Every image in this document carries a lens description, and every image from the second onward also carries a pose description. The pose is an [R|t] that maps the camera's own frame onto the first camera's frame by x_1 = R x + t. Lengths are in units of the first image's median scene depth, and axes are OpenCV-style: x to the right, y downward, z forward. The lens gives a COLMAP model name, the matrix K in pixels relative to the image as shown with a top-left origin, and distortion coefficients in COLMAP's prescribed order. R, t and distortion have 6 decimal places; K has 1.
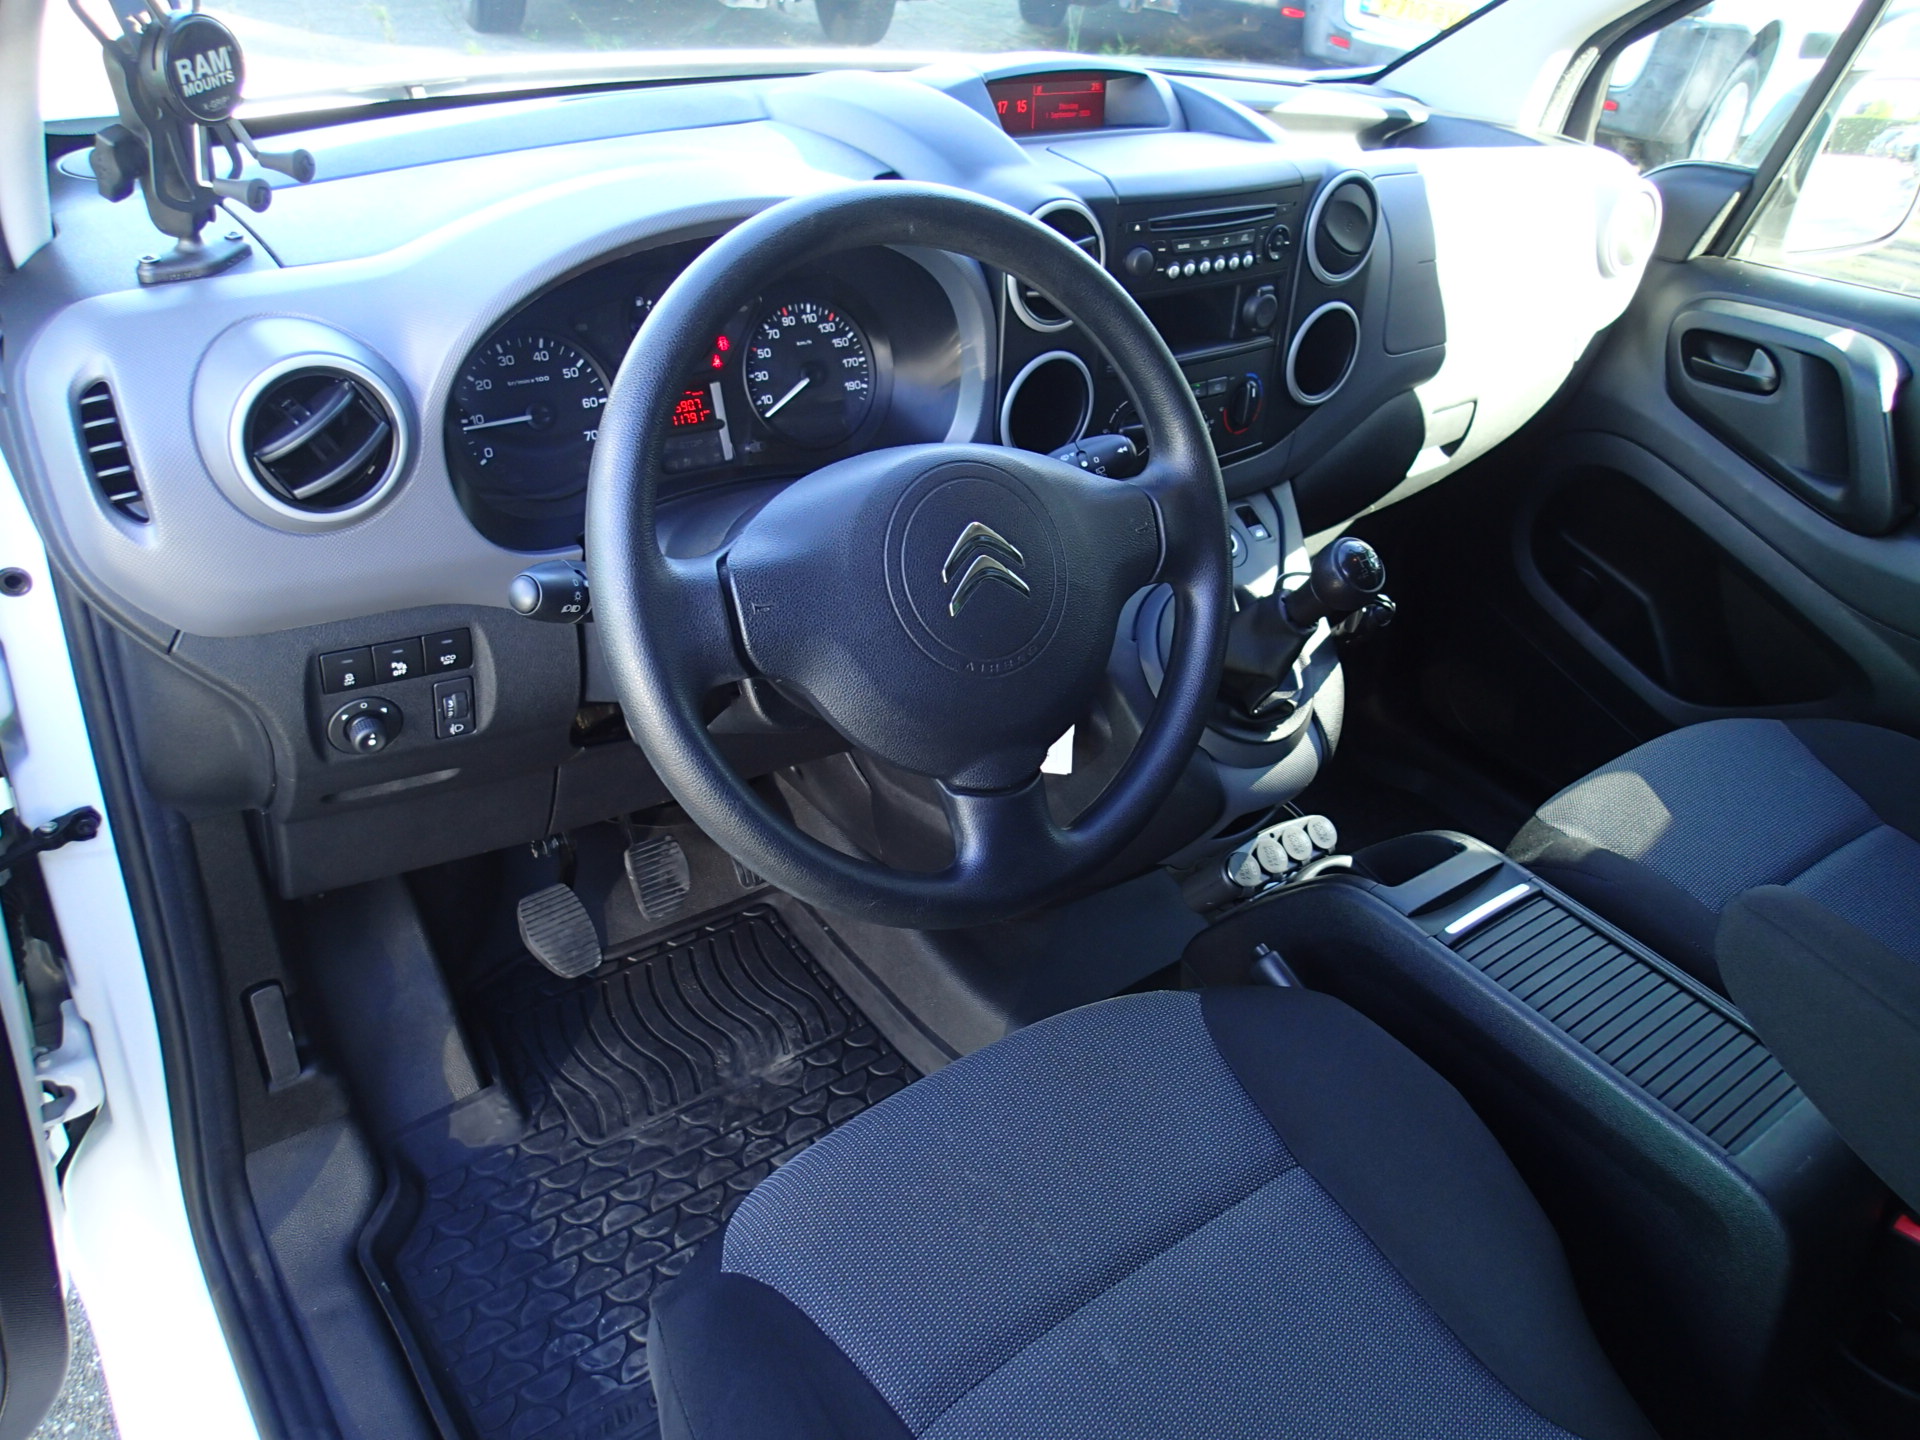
lens RADIAL K [[1425.6, 0, 959.8], [0, 1425.6, 722.1], [0, 0, 1]] dist [-0.001592, 0.000600]
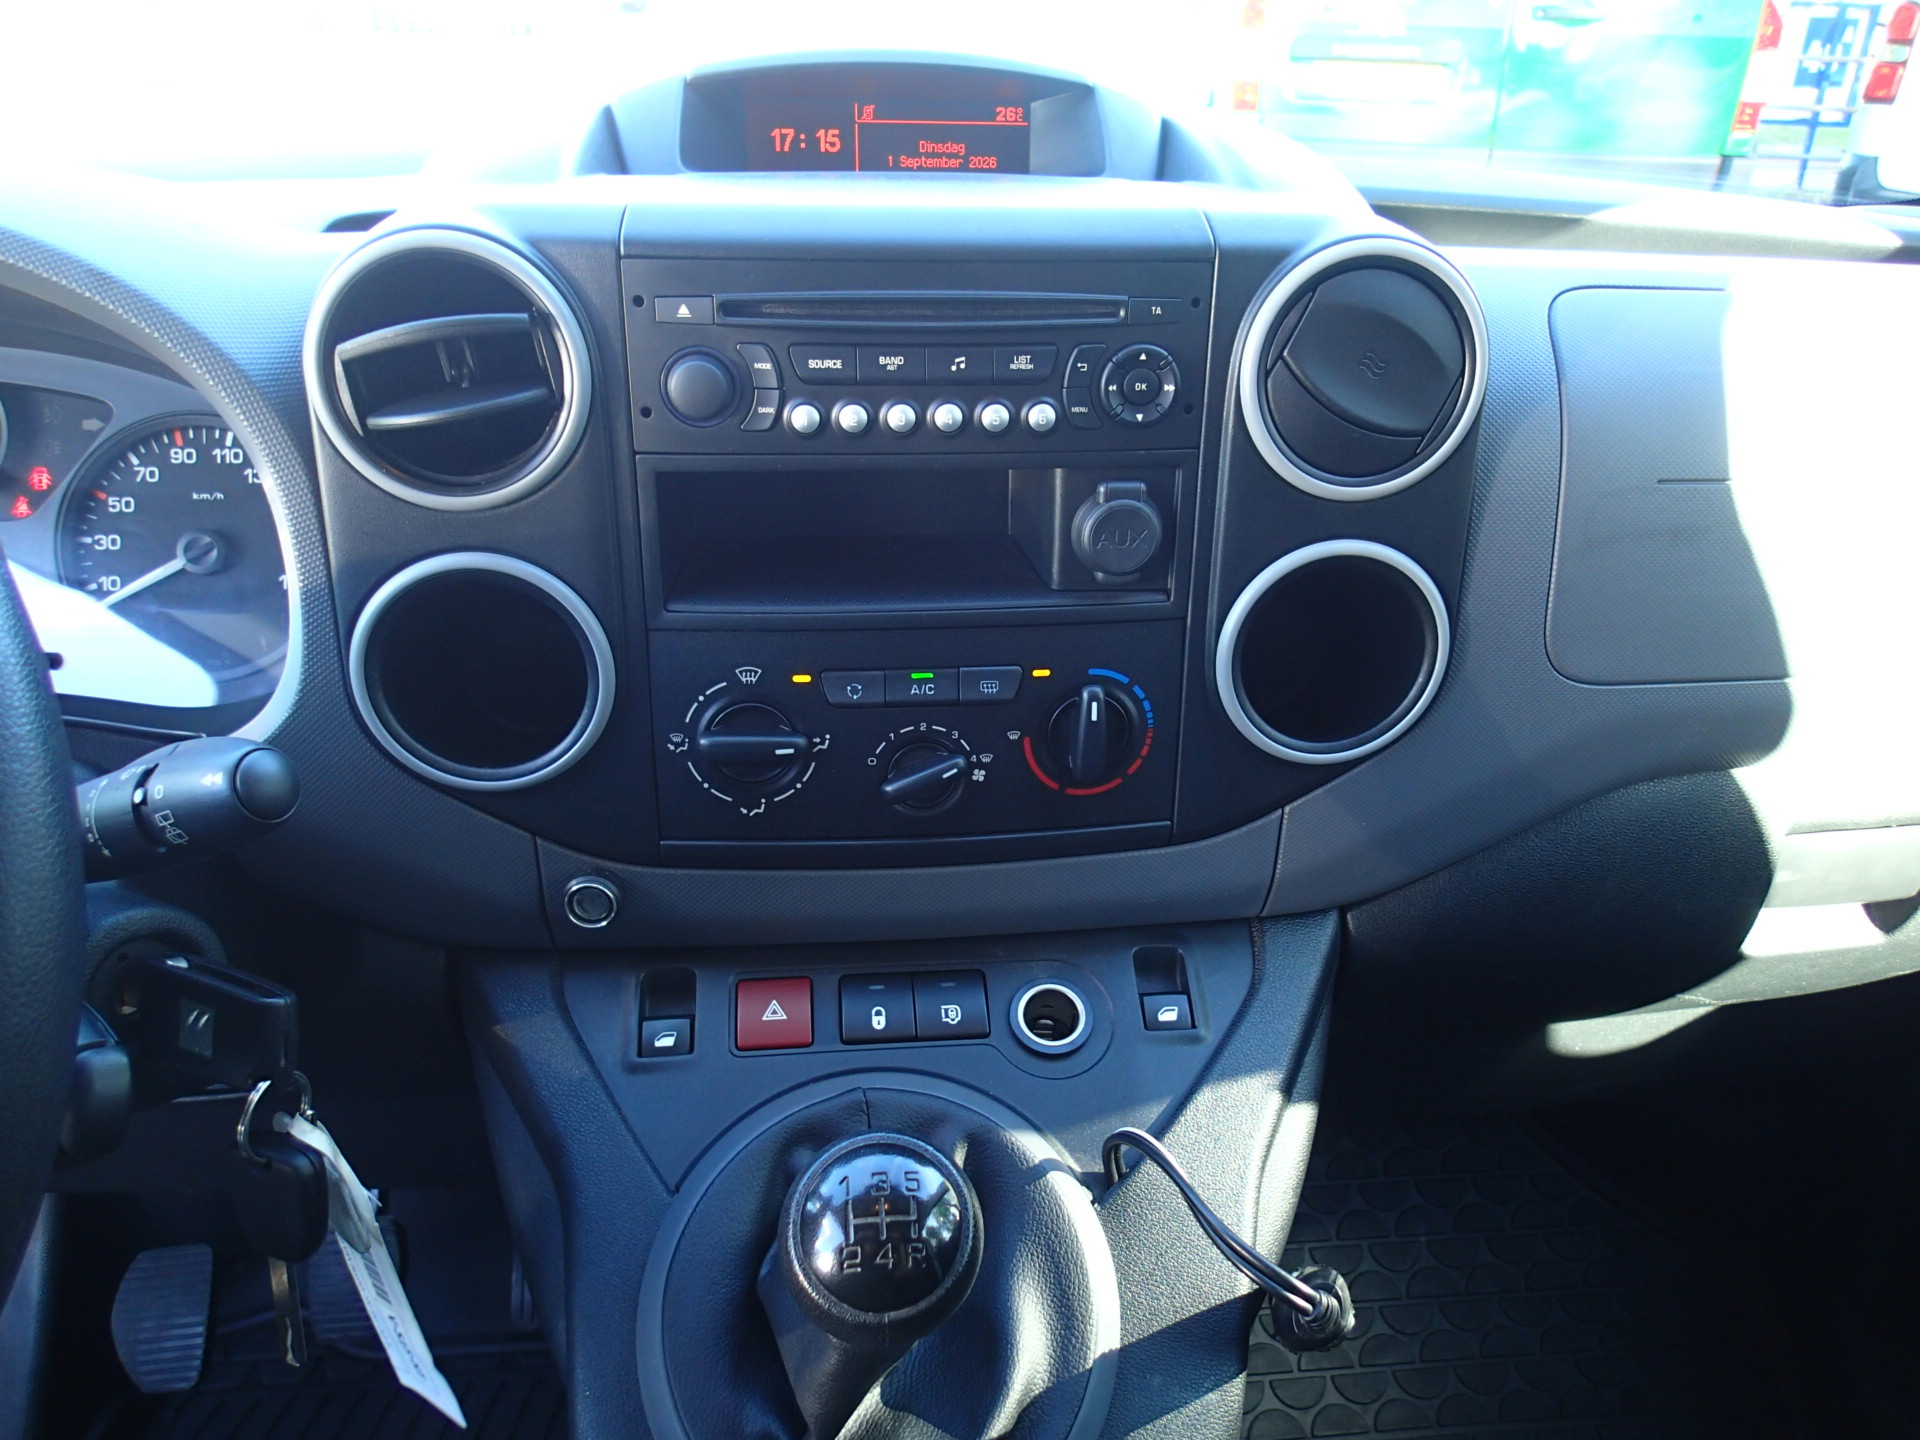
lens RADIAL K [[1425.6, 0, 958.9], [0, 1425.6, 718.9], [0, 0, 1]] dist [-0.001592, 0.000600]
pose [[0.853049, 0.159726, -0.496784, 0.401878], [-0.240137, 0.965369, -0.101963, -0.177214], [0.463294, 0.206275, 0.861864, 0.608986]]
